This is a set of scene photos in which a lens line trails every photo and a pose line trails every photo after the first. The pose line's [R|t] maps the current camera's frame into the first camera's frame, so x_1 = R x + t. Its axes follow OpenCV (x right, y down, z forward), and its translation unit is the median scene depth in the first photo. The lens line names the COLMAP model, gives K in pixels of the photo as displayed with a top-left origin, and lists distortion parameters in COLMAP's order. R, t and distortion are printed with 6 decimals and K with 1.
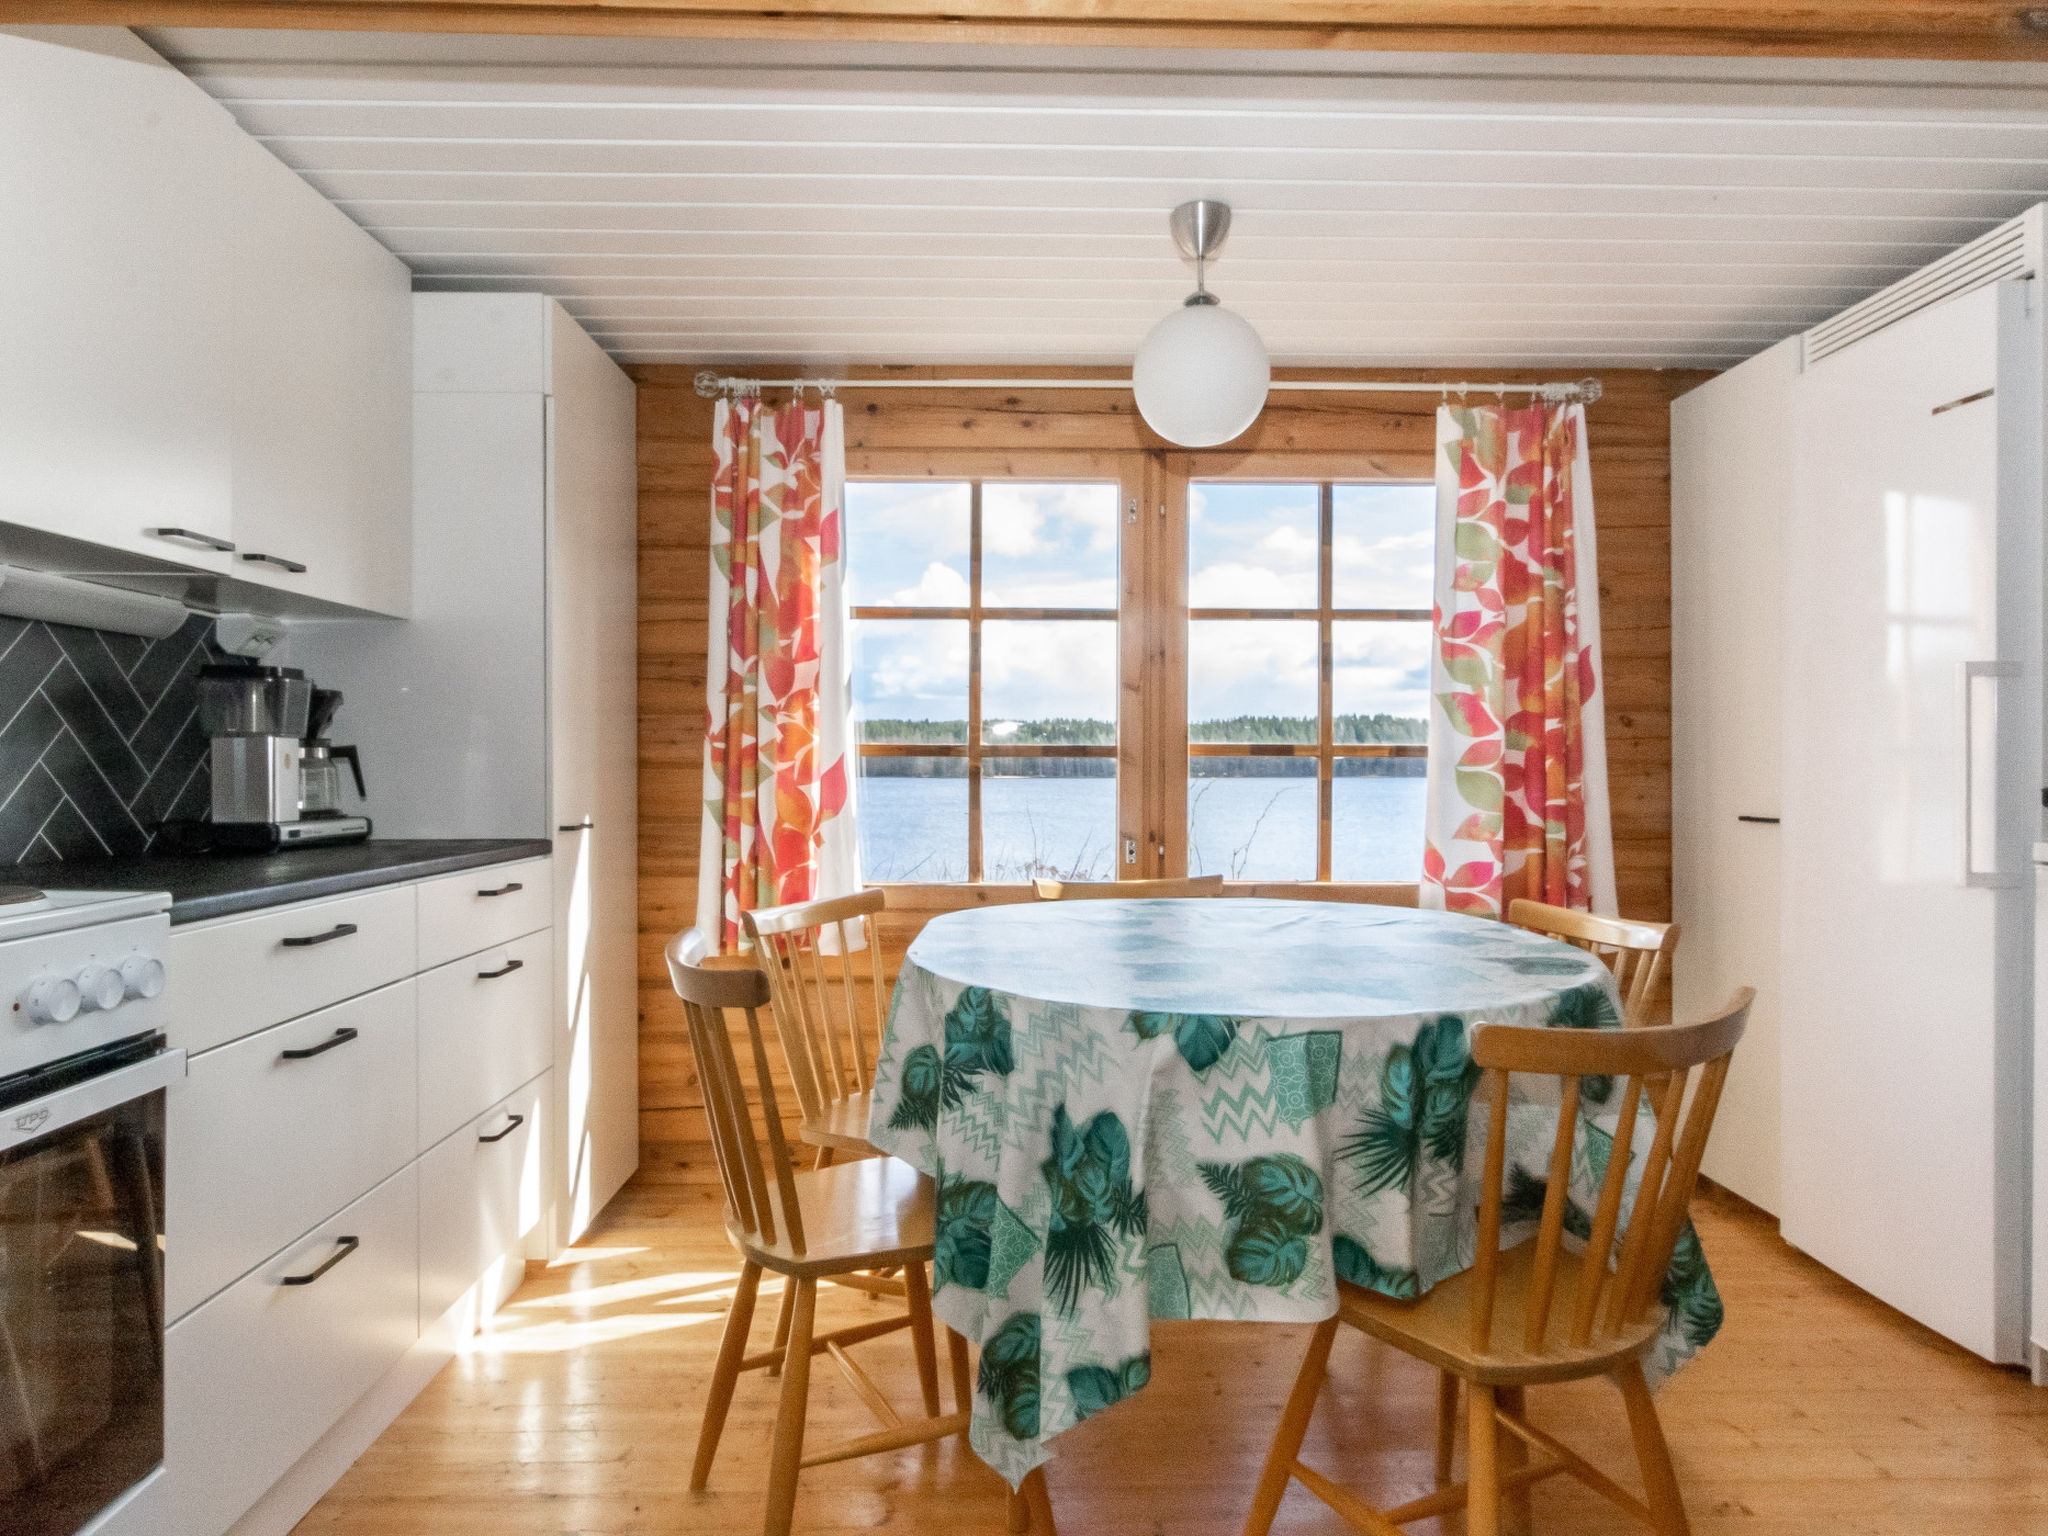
lens RADIAL K [[1227.2, 0, 1028.7], [0, 1227.2, 775.1], [0, 0, 1]] dist [-0.003812, 0.001398]
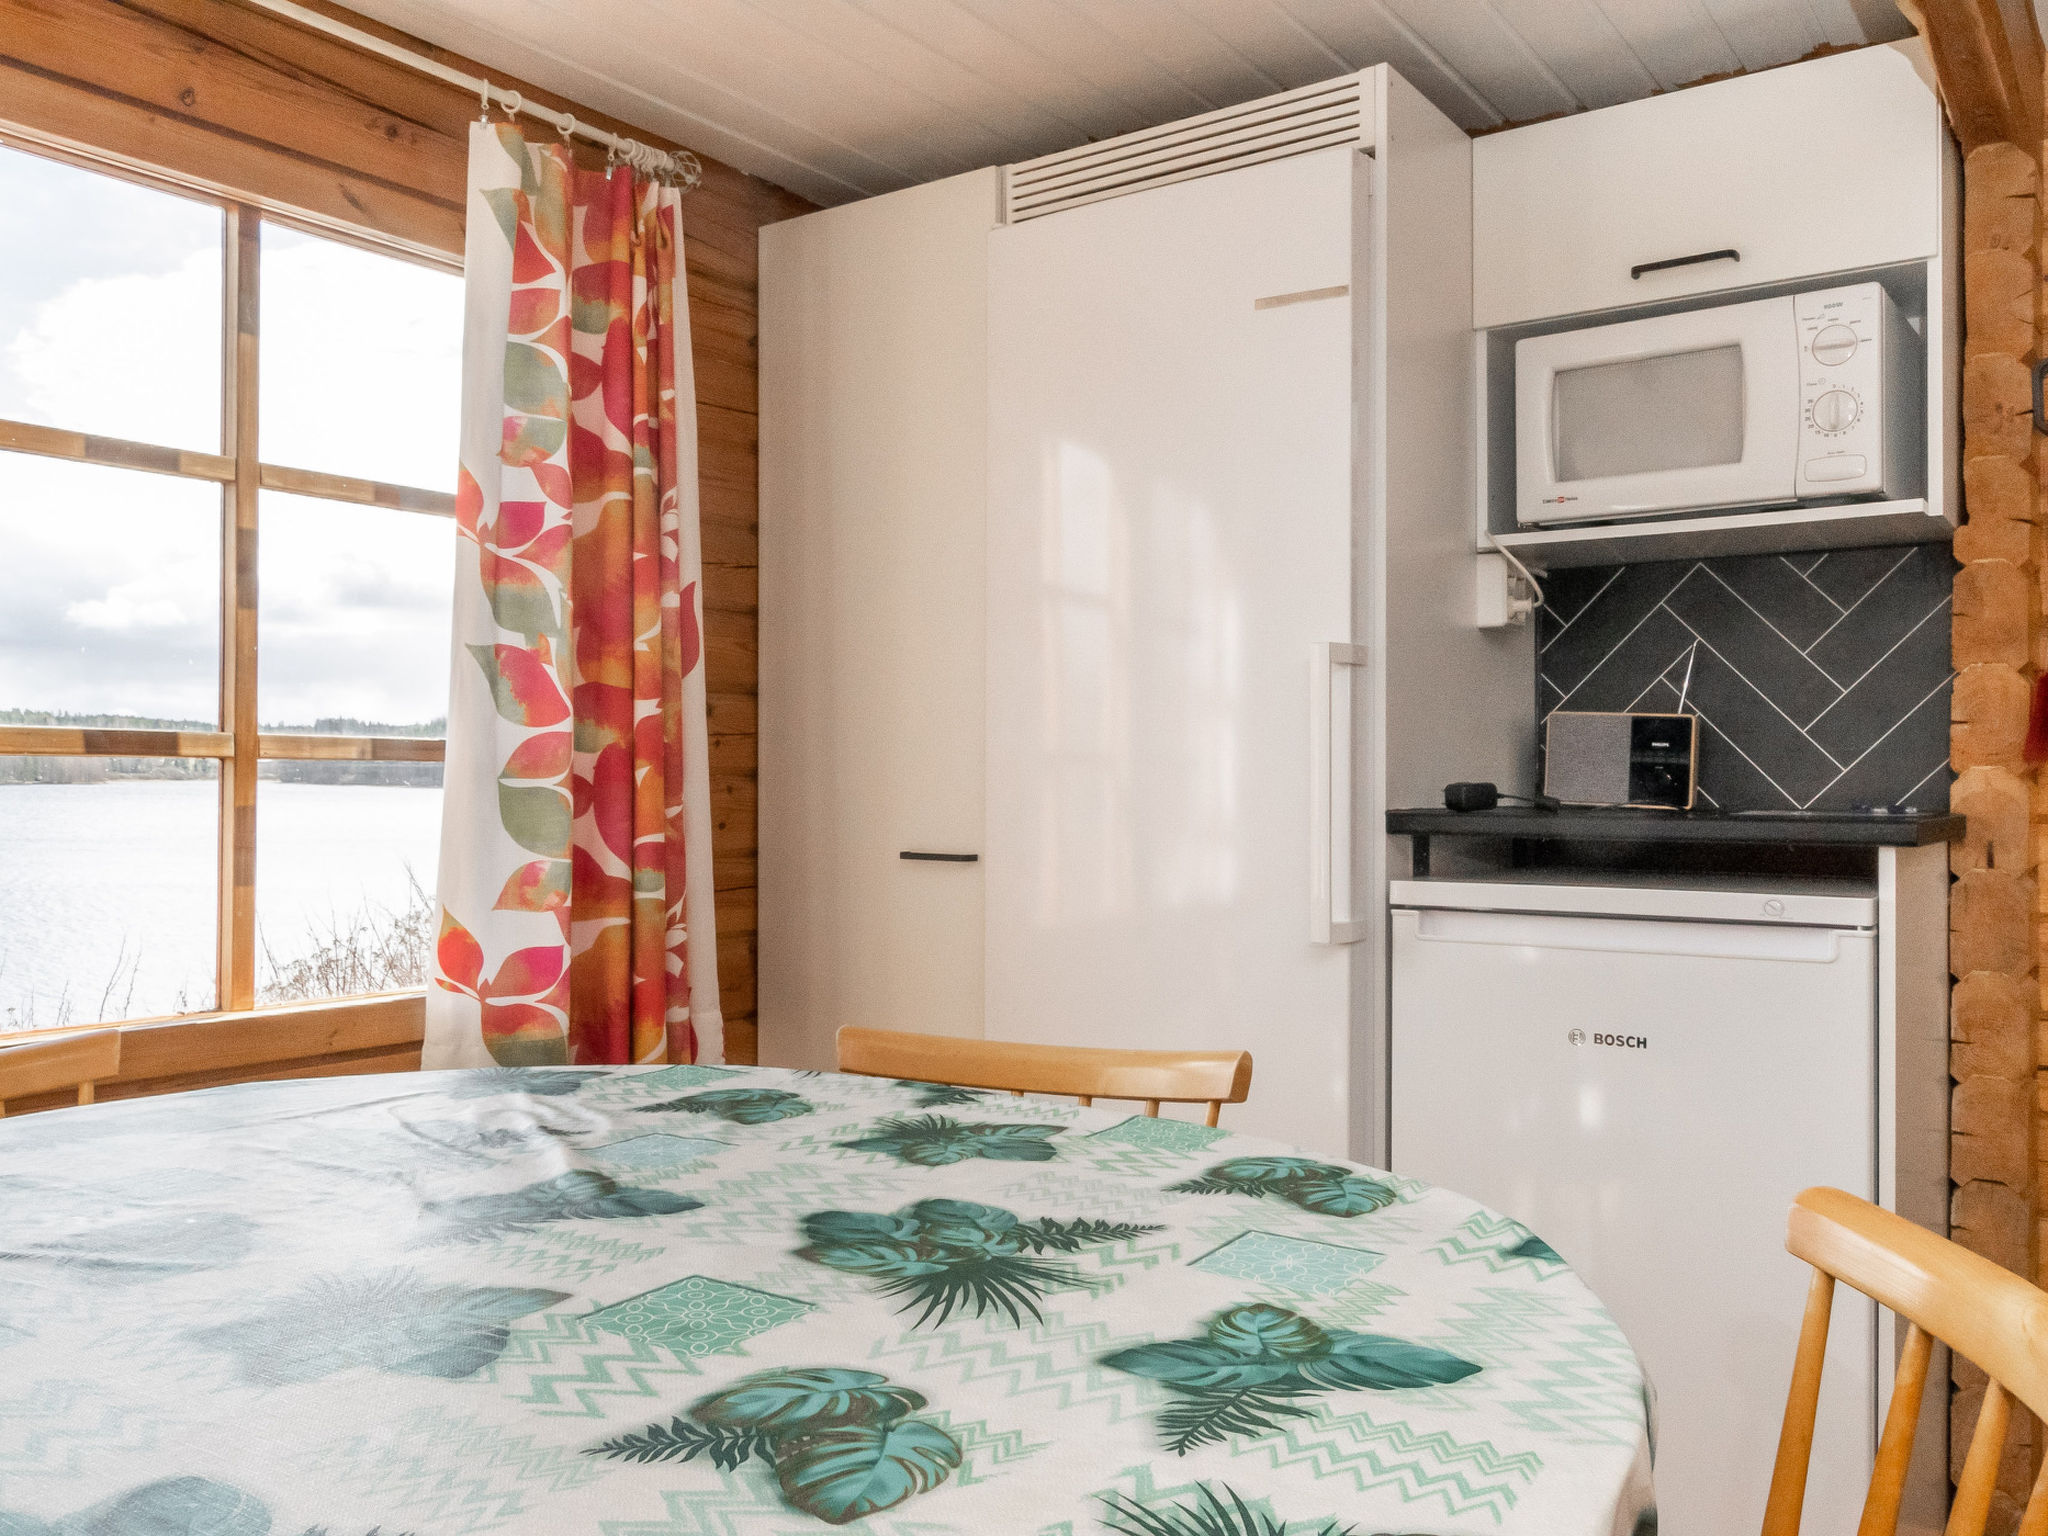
lens RADIAL K [[1629.4, 0, 1019.6], [0, 1629.4, 781.0], [0, 0, 1]] dist [-0.007069, 0.000189]
pose [[0.614965, -0.000751, 0.788554, -0.088172], [-0.002229, 0.999994, 0.002691, -0.008455], [-0.788551, -0.003413, 0.614960, 0.363777]]
